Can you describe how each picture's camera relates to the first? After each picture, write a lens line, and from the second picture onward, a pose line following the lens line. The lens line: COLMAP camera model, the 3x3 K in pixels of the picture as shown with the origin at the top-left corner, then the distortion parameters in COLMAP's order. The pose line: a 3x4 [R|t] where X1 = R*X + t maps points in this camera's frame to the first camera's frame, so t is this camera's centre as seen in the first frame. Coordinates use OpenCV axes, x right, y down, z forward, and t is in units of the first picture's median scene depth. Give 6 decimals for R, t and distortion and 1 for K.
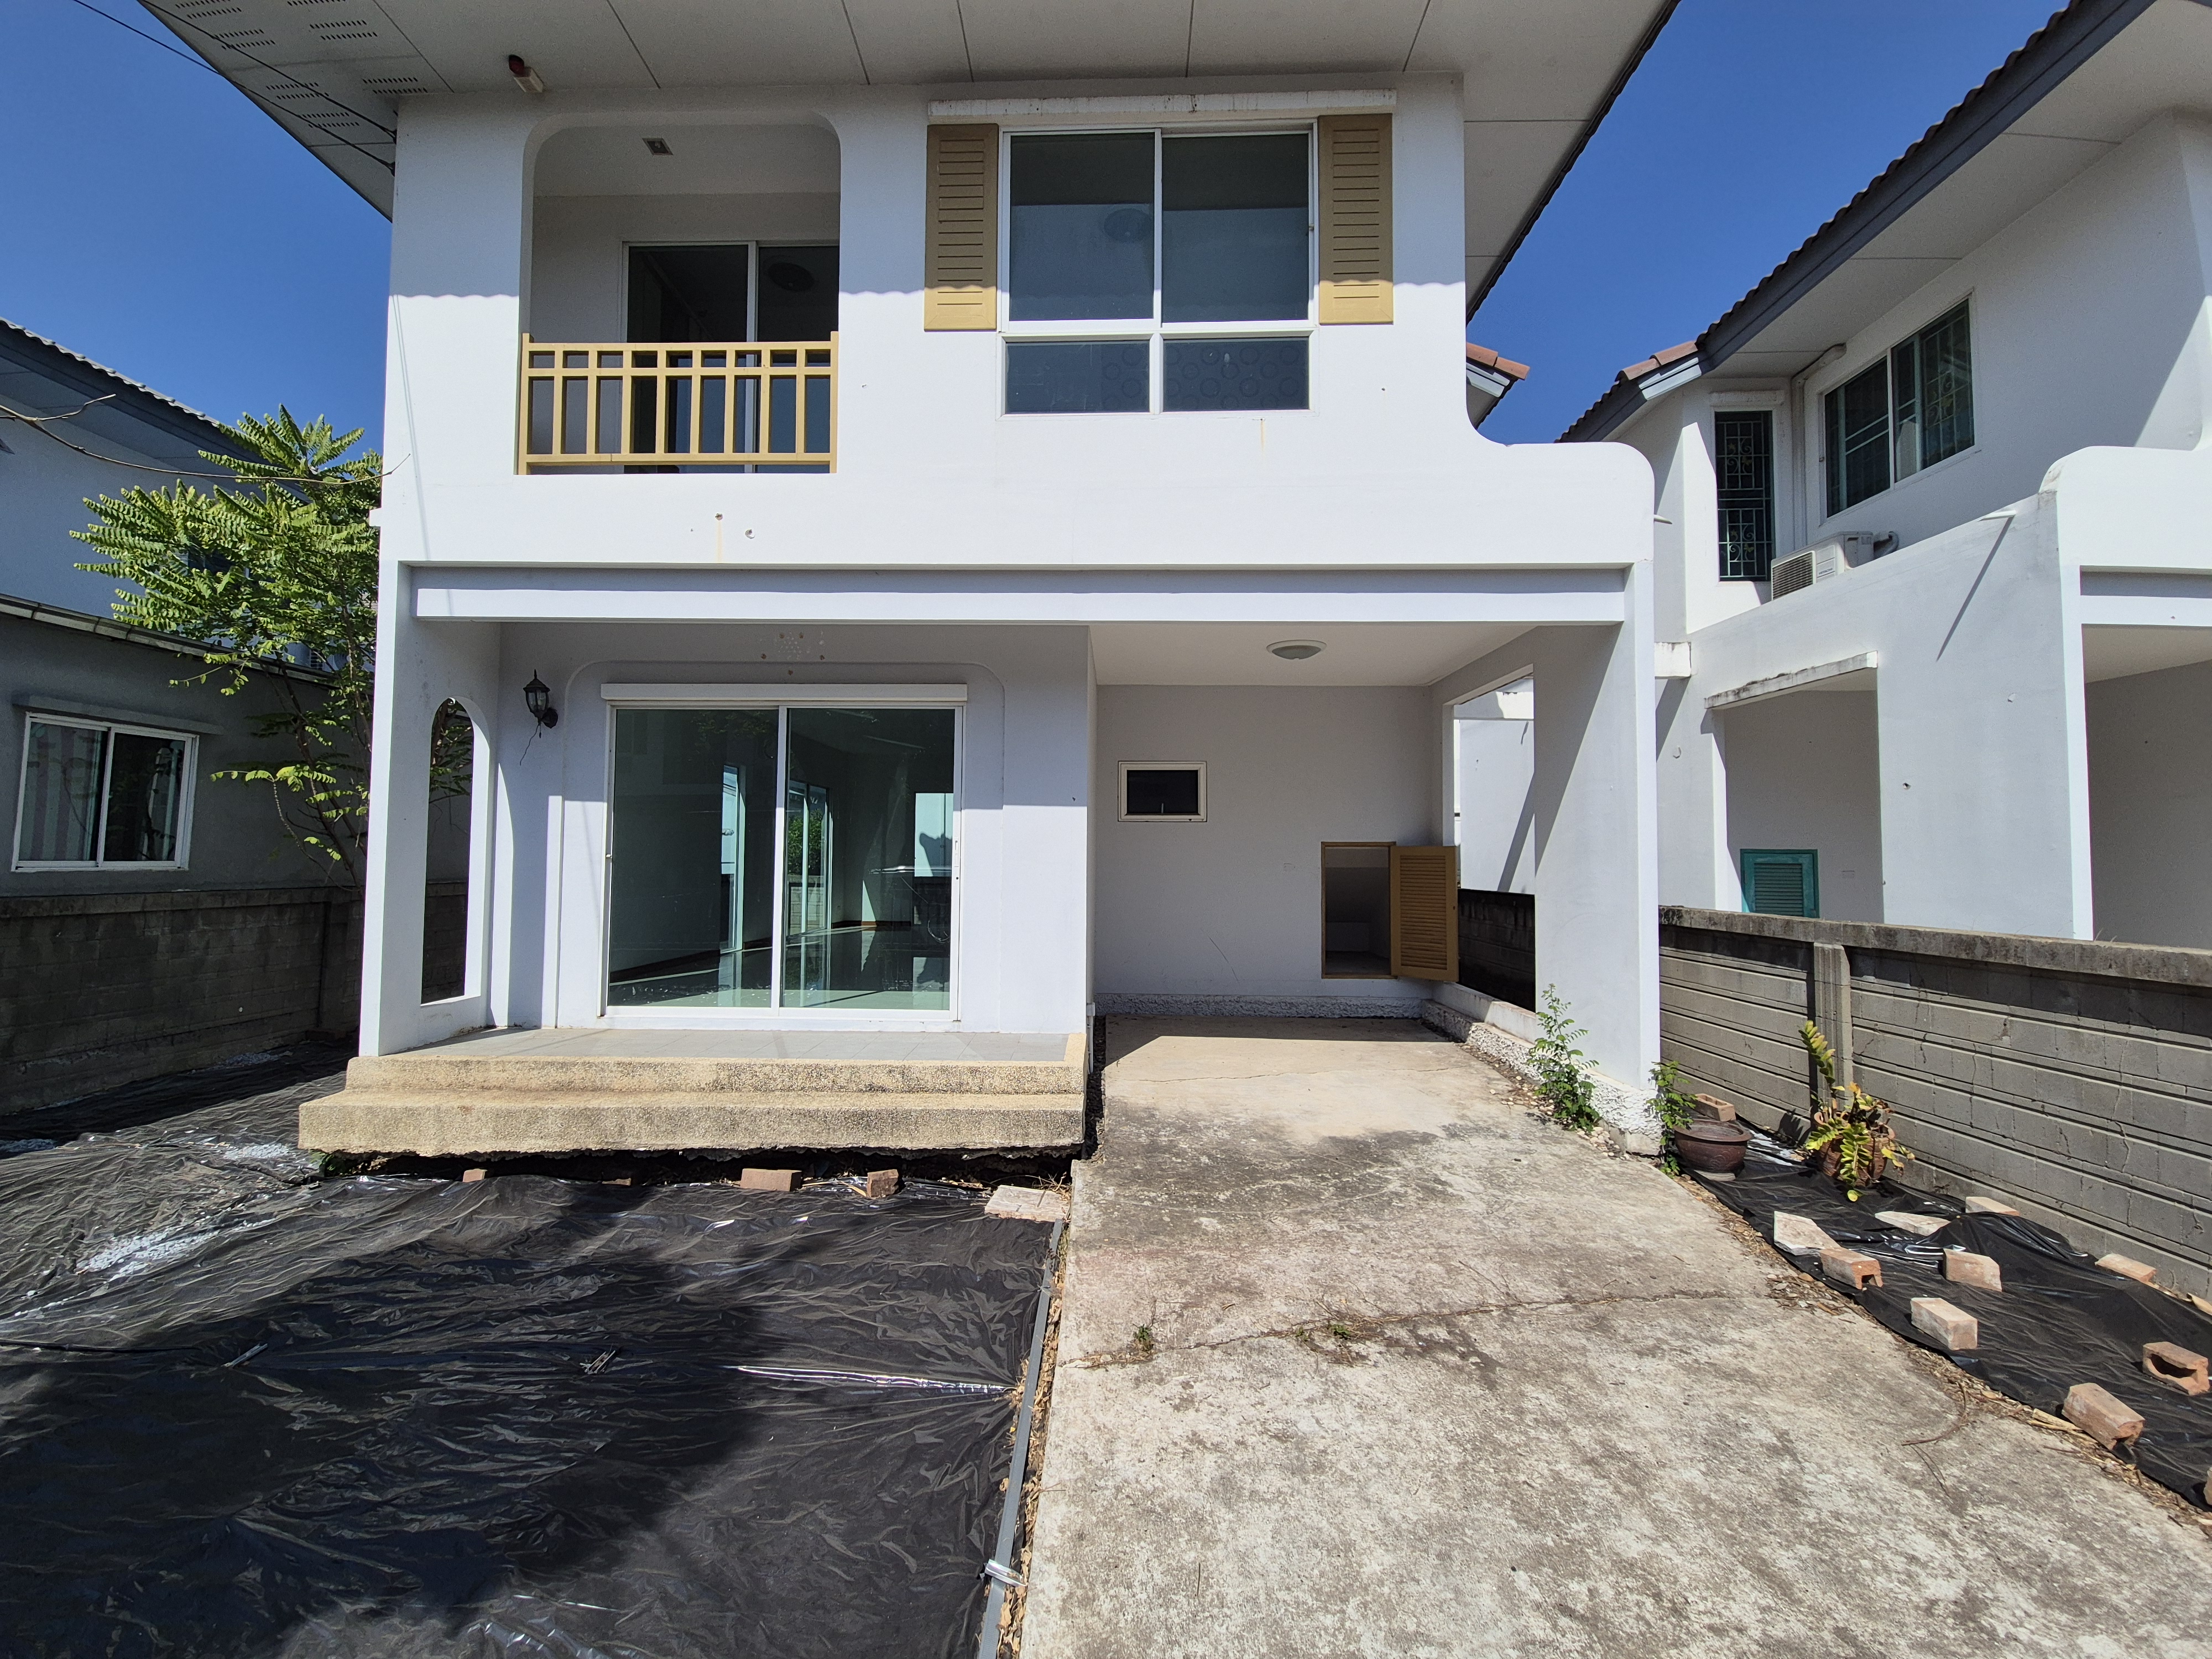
lens RADIAL K [[892.2, 0, 1098.5], [0, 892.2, 829.6], [0, 0, 1]] dist [-0.000067, 0.000039]
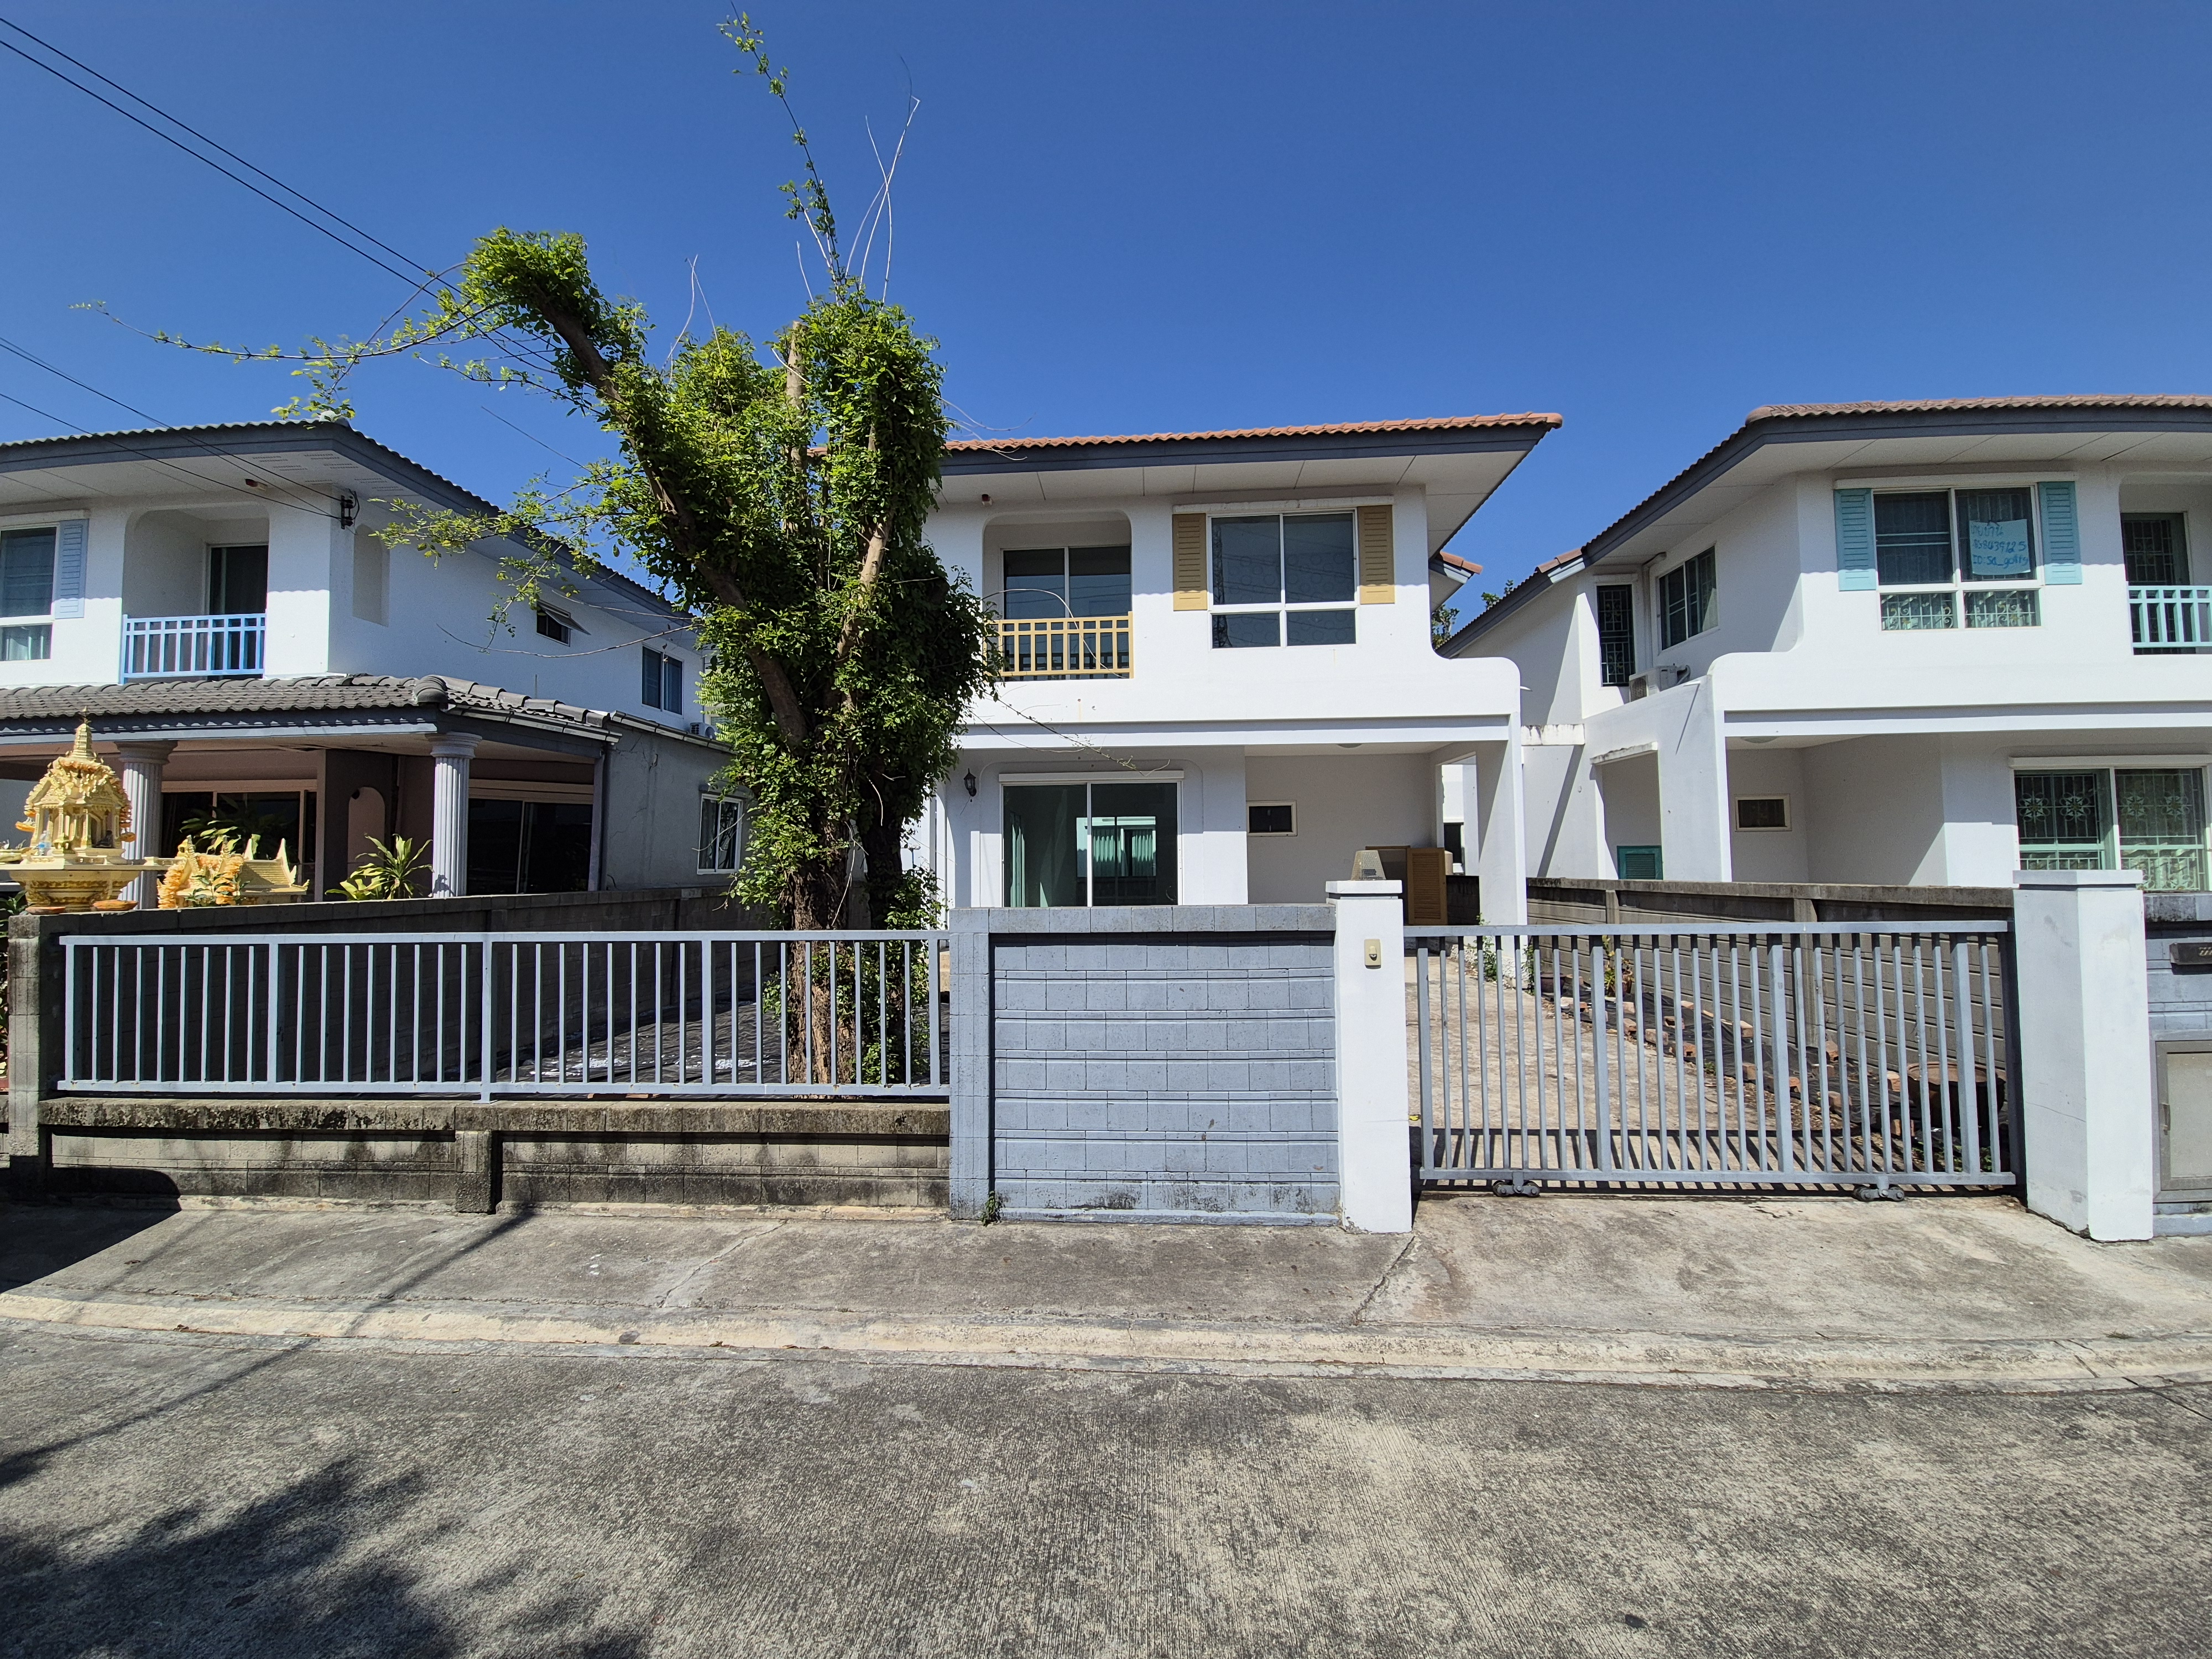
lens RADIAL K [[892.2, 0, 1104.4], [0, 892.2, 828.2], [0, 0, 1]] dist [-0.000067, 0.000039]
pose [[0.999101, -0.020375, -0.037165, -0.287309], [0.019887, 0.999712, -0.013449, -0.013733], [0.037428, 0.012698, 0.999219, -1.120556]]
